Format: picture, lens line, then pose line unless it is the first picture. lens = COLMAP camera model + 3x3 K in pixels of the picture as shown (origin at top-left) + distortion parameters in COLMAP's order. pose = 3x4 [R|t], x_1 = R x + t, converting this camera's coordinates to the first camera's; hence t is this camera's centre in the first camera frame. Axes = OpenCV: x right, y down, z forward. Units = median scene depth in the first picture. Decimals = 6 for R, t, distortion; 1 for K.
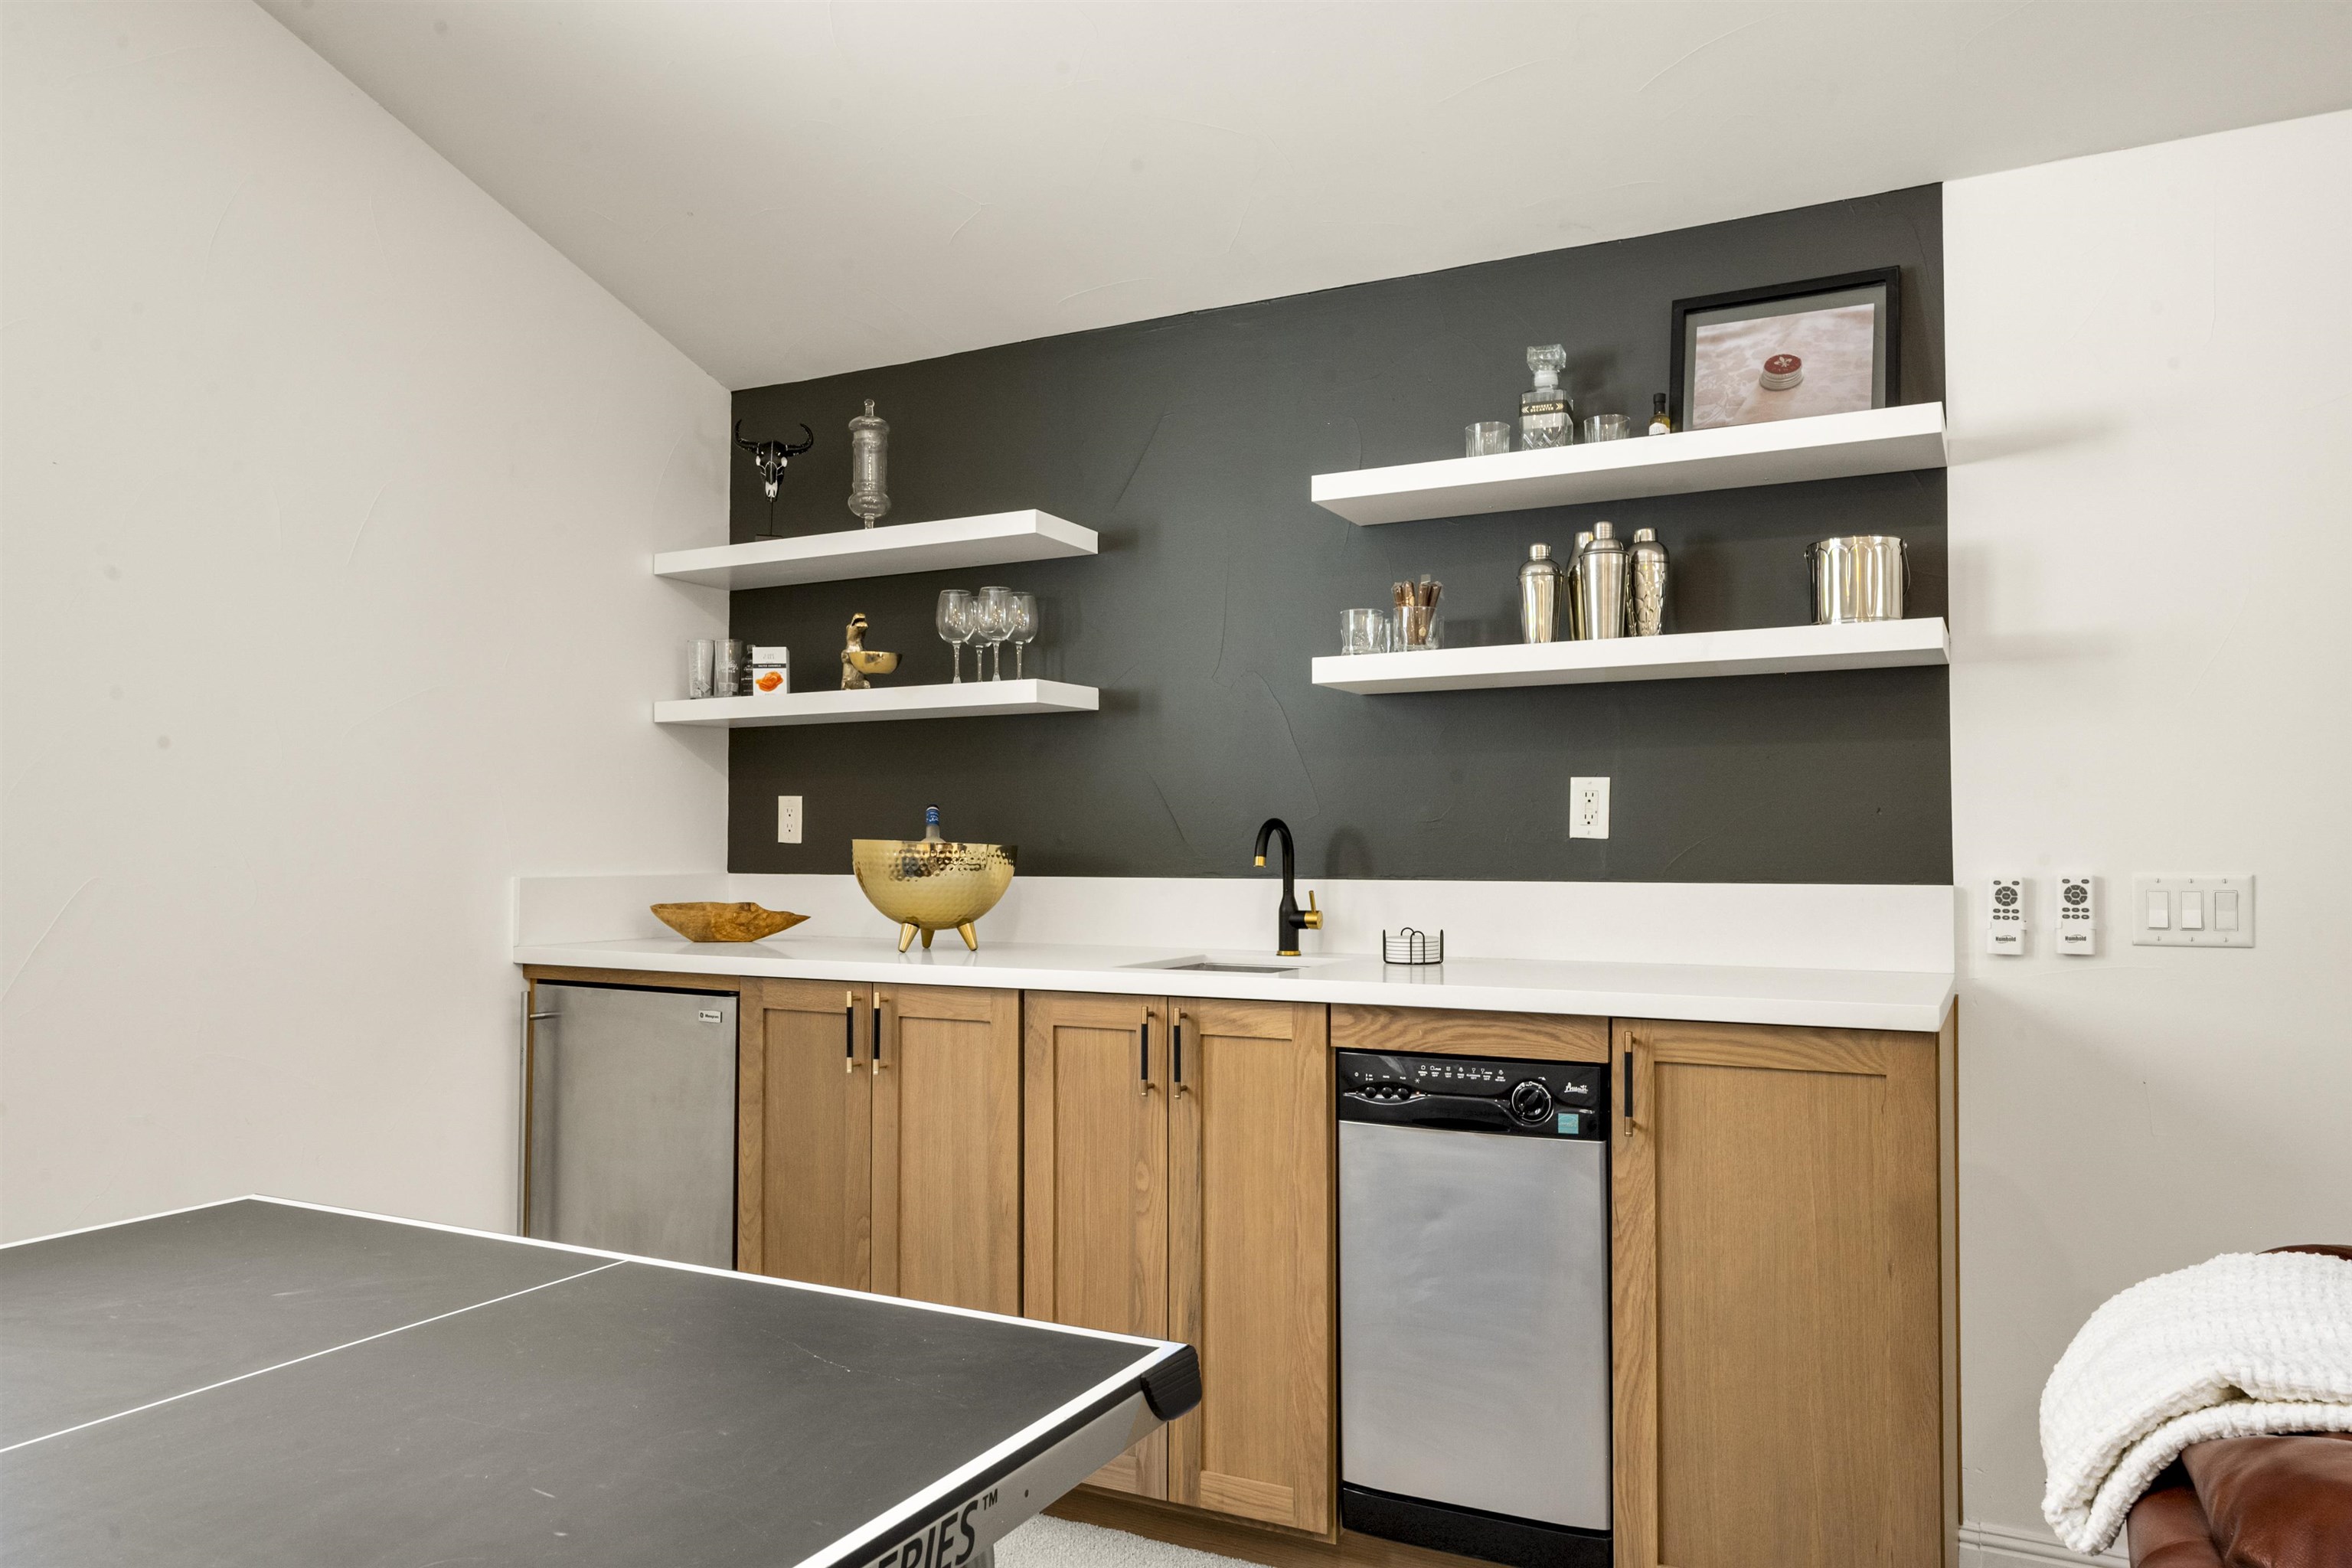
lens RADIAL K [[1705.0, 0, 1176.2], [0, 1705.0, 780.2], [0, 0, 1]] dist [0.009167, 0.000345]
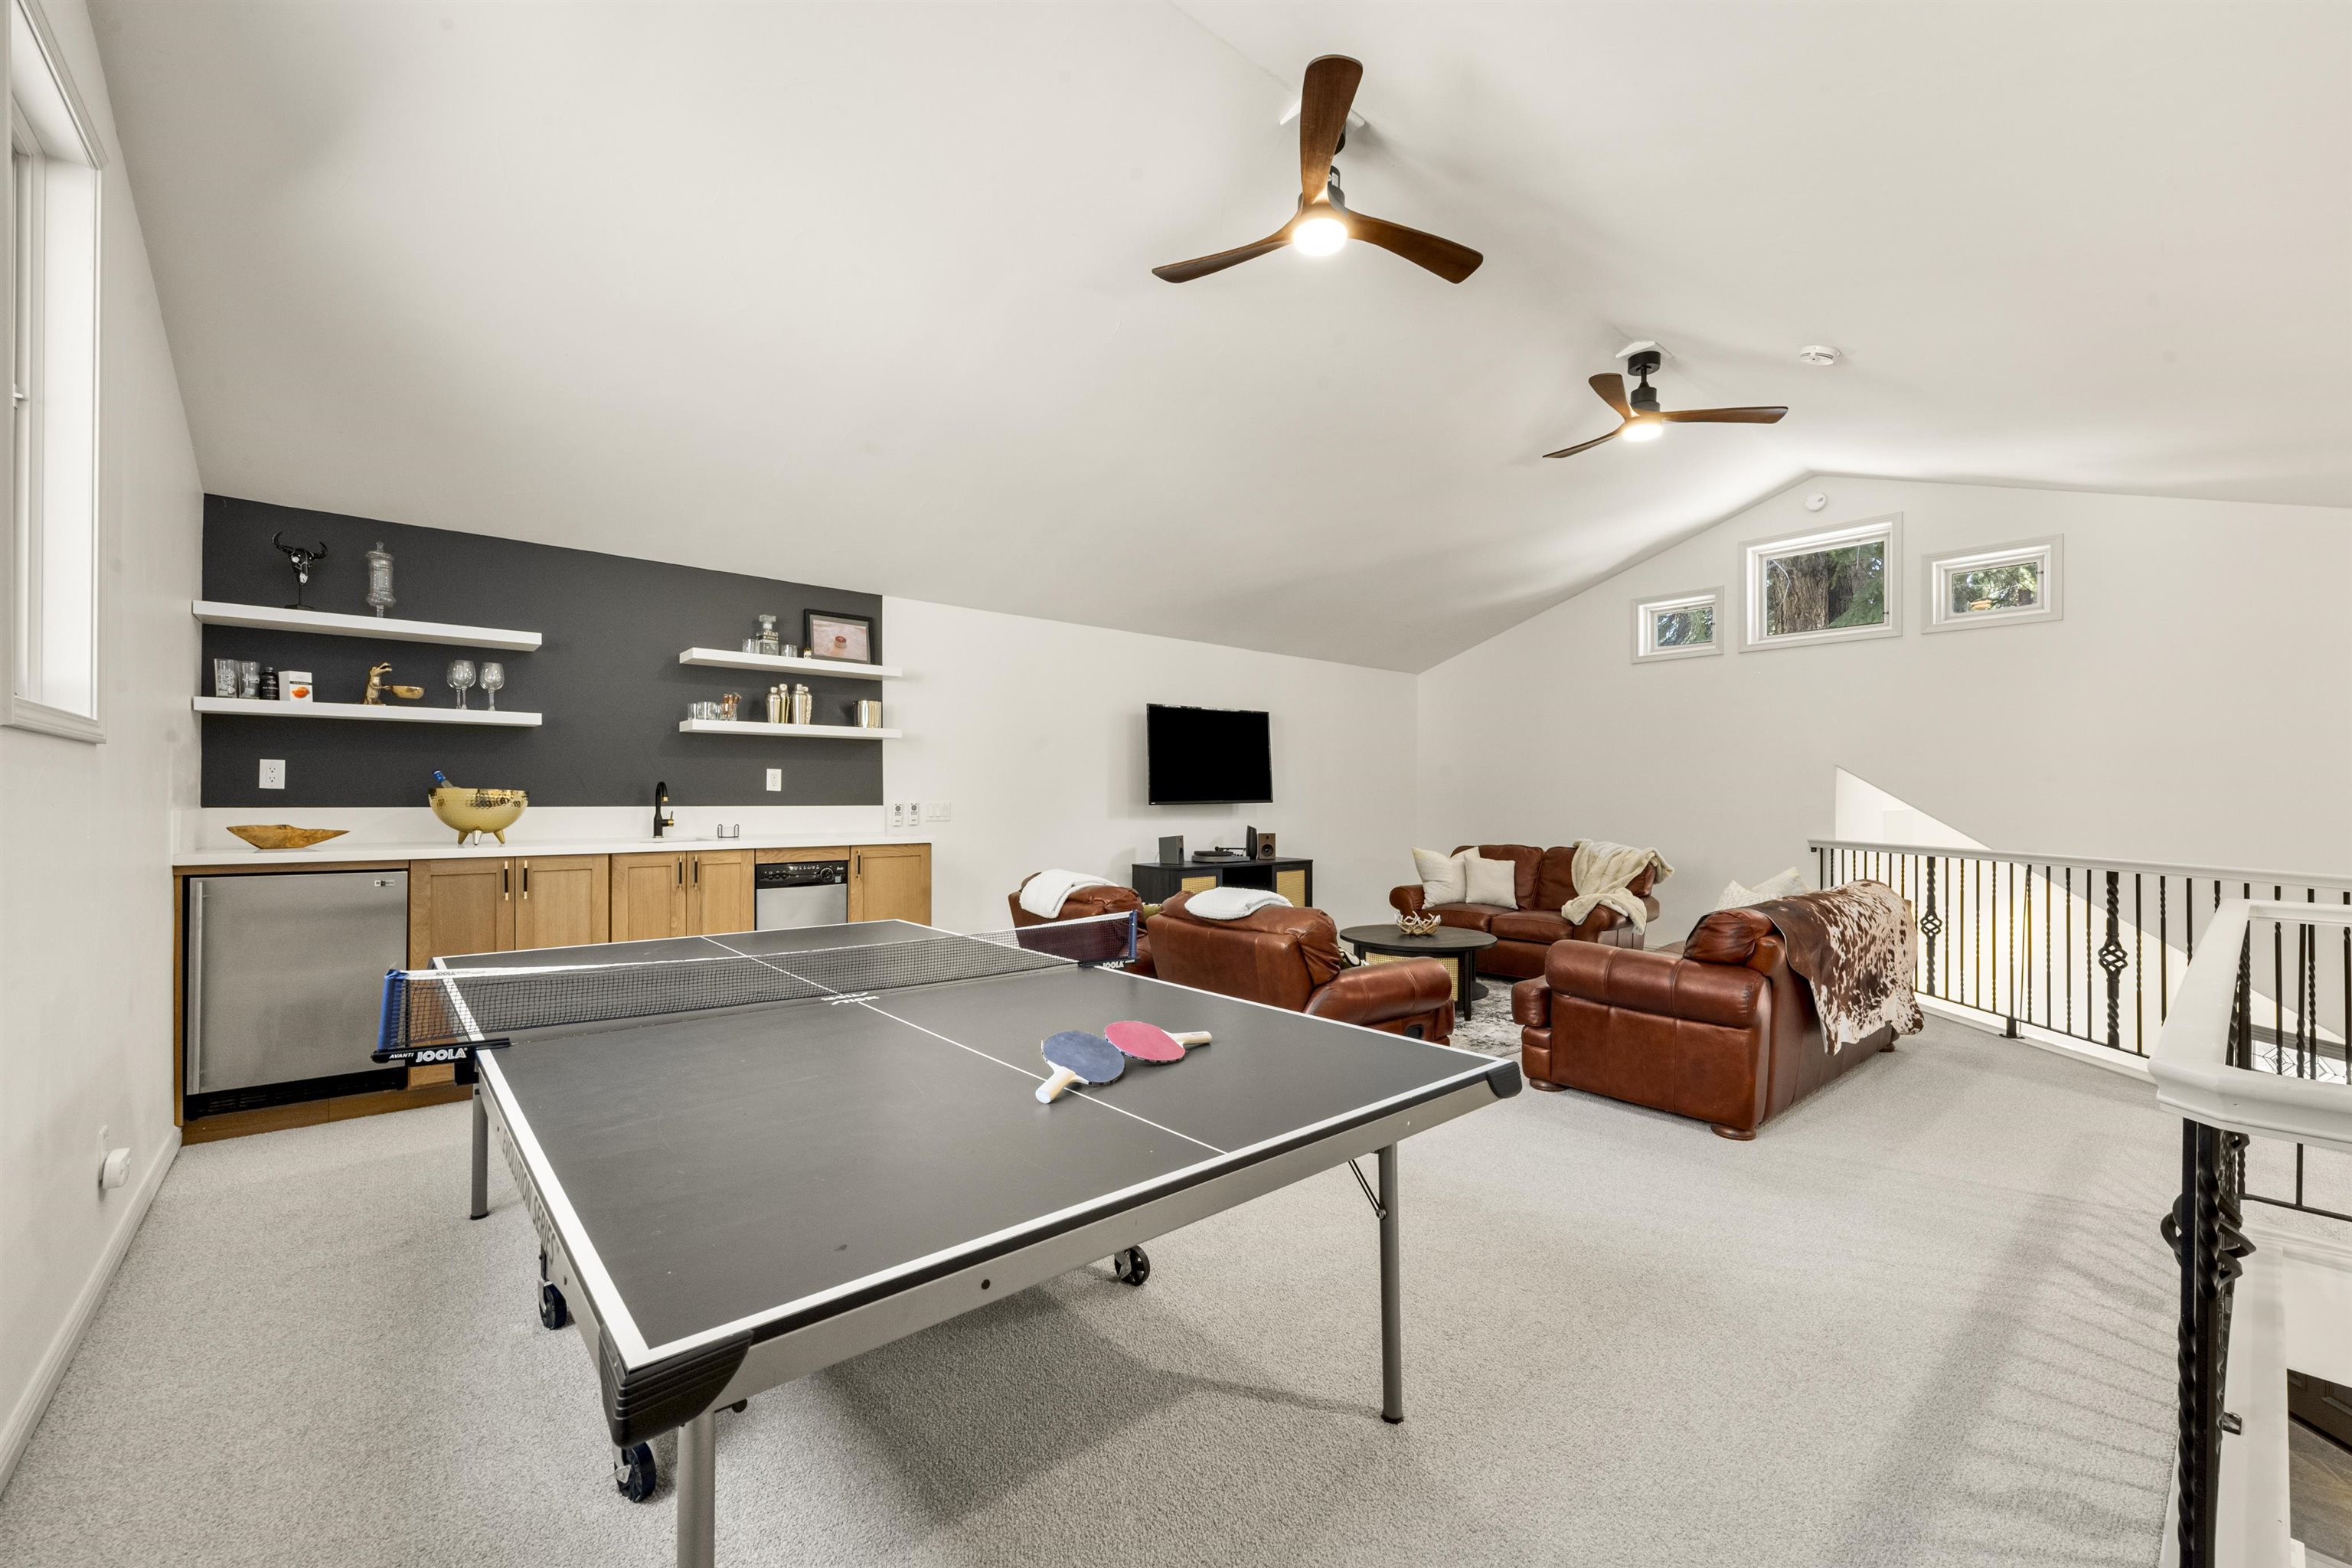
lens RADIAL K [[939.5, 0, 1172.7], [0, 939.5, 791.9], [0, 0, 1]] dist [-0.000788, -0.000051]
pose [[0.333745, 0.007007, 0.942637, -1.007048], [-0.039478, 0.999199, 0.006550, -0.000462], [-0.941836, -0.039399, 0.333754, -0.148236]]
